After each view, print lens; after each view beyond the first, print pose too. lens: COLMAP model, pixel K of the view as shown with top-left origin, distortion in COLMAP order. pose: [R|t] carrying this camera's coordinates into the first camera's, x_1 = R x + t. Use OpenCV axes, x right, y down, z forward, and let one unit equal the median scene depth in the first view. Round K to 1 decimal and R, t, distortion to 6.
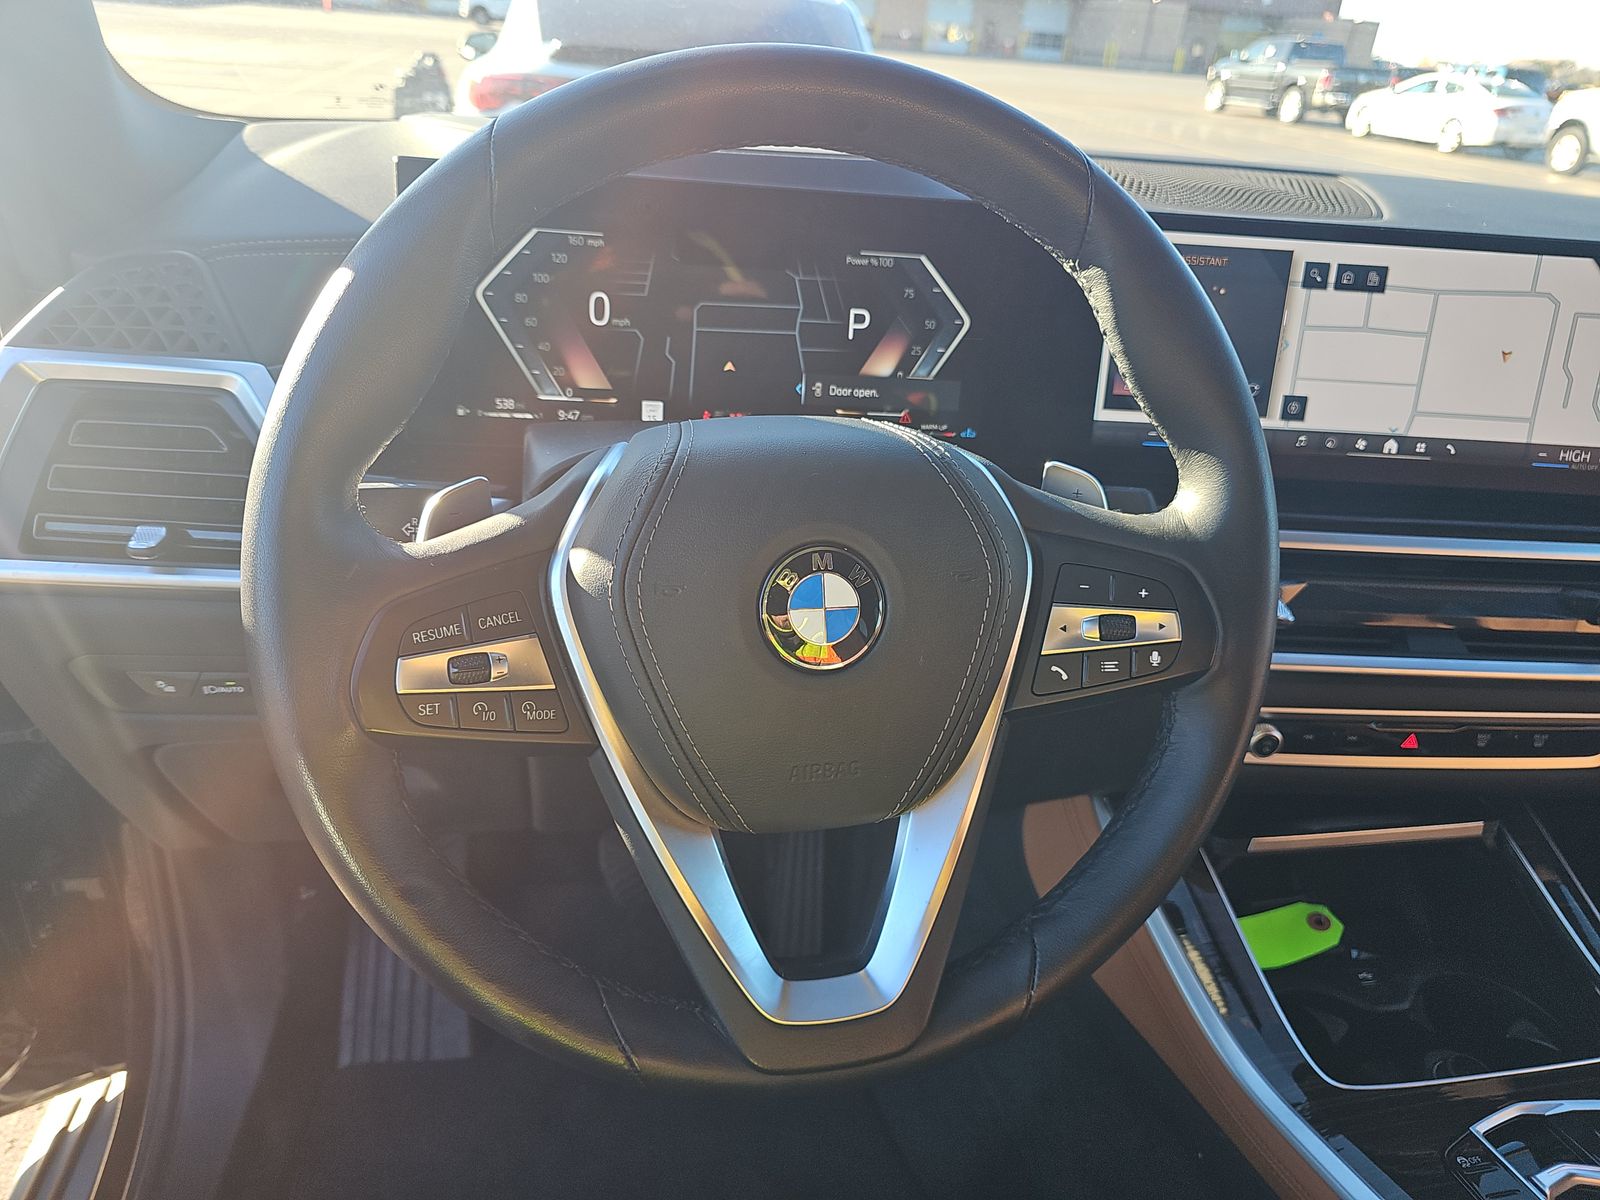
lens RADIAL K [[1068.3, 0, 800.0], [0, 1068.3, 600.0], [0, 0, 1]] dist [0.055565, -0.060169]
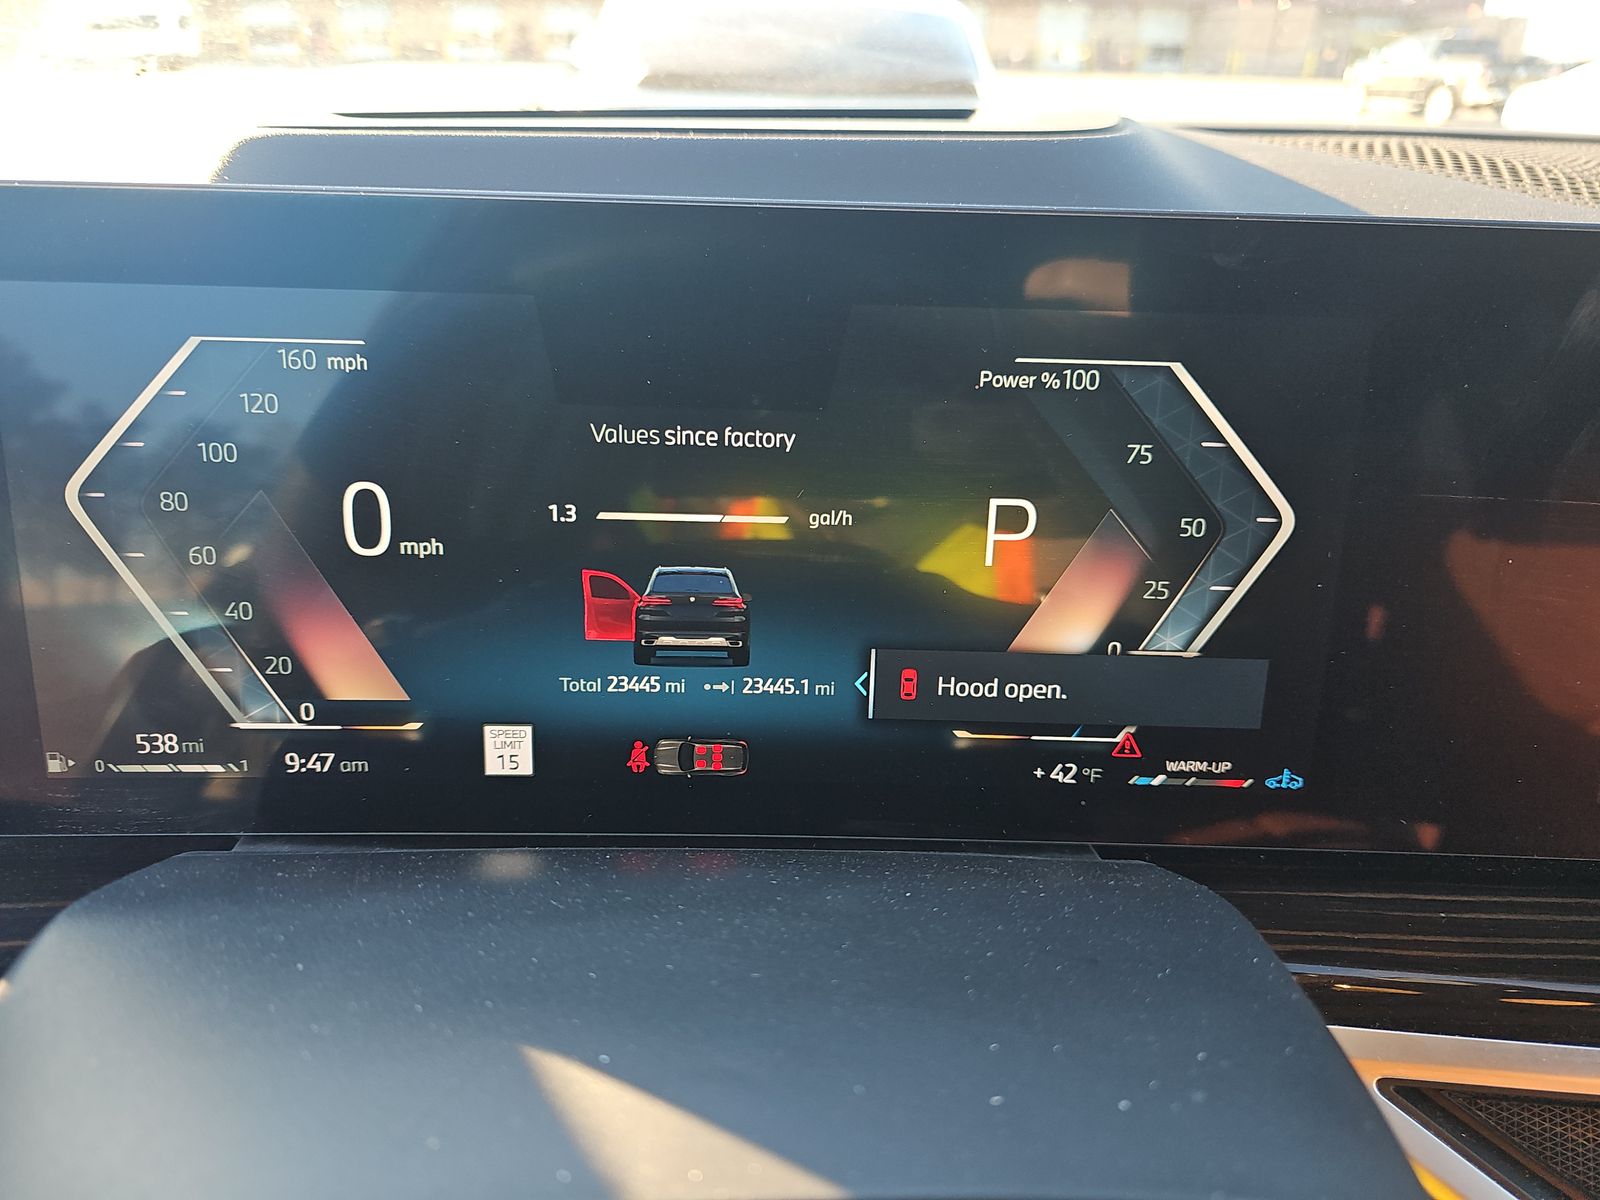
lens RADIAL K [[1105.9, 0, 778.8], [0, 1105.9, 597.5], [0, 0, 1]] dist [-0.004340, -0.001703]
pose [[0.993292, -0.006935, -0.115425, 0.049703], [0.002869, 0.999371, -0.035358, -0.648919], [0.115597, 0.034790, 0.992687, 1.730984]]
